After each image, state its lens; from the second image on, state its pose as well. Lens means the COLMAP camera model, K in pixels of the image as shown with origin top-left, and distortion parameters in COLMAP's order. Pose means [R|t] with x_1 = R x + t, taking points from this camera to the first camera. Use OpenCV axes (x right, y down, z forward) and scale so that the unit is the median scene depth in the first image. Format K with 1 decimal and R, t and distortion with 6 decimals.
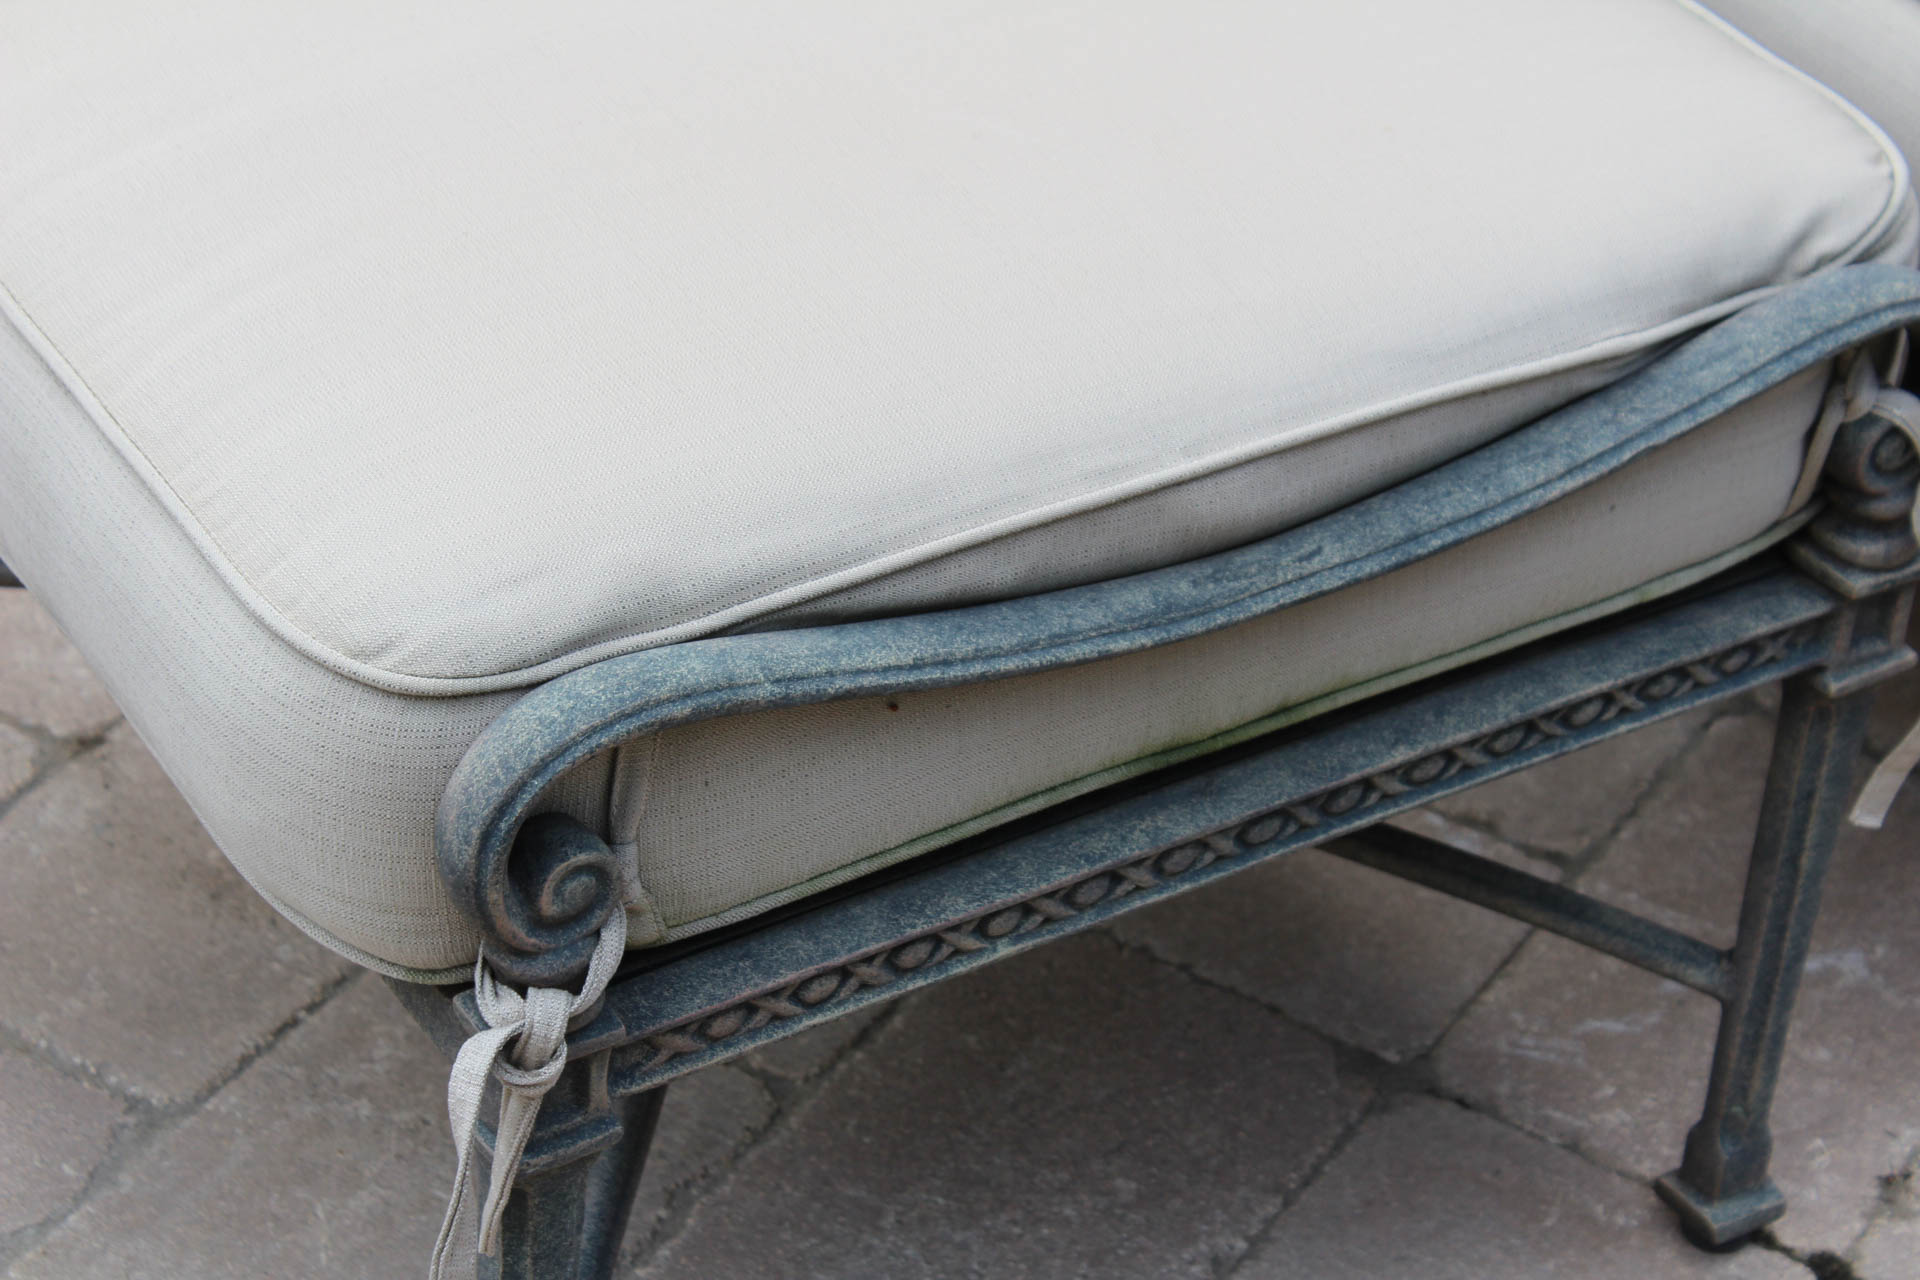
lens RADIAL K [[4521.0, 0, 960.0], [0, 4521.0, 640.0], [0, 0, 1]] dist [0.068058, 0.305504]
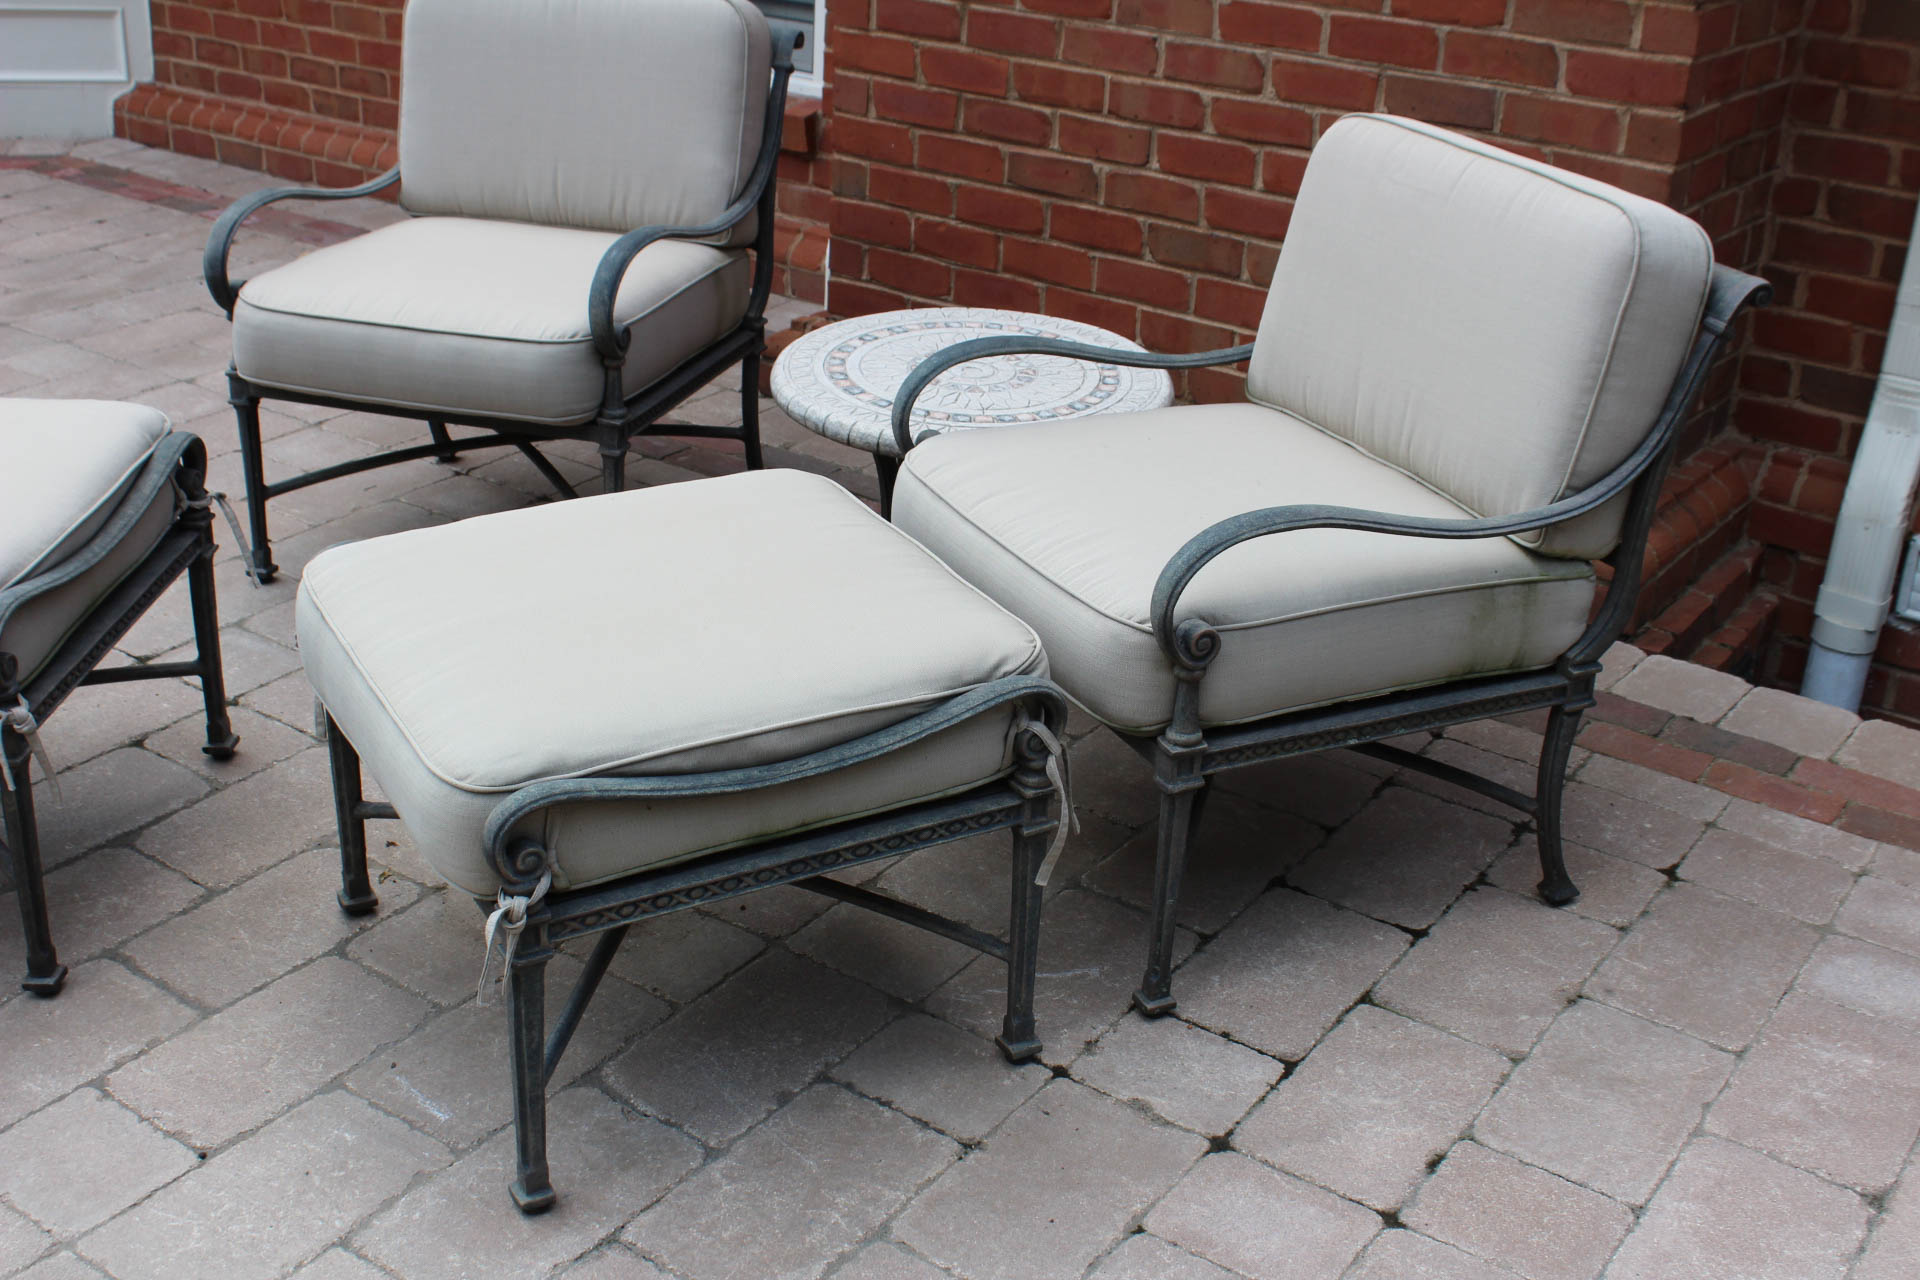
lens RADIAL K [[2243.1, 0, 960.0], [0, 2243.1, 640.0], [0, 0, 1]] dist [-0.089130, 0.045988]
pose [[0.998387, -0.004547, -0.056598, 0.249116], [-0.006619, 0.980672, -0.195547, 0.176009], [0.056393, 0.195606, 0.979060, -0.394666]]
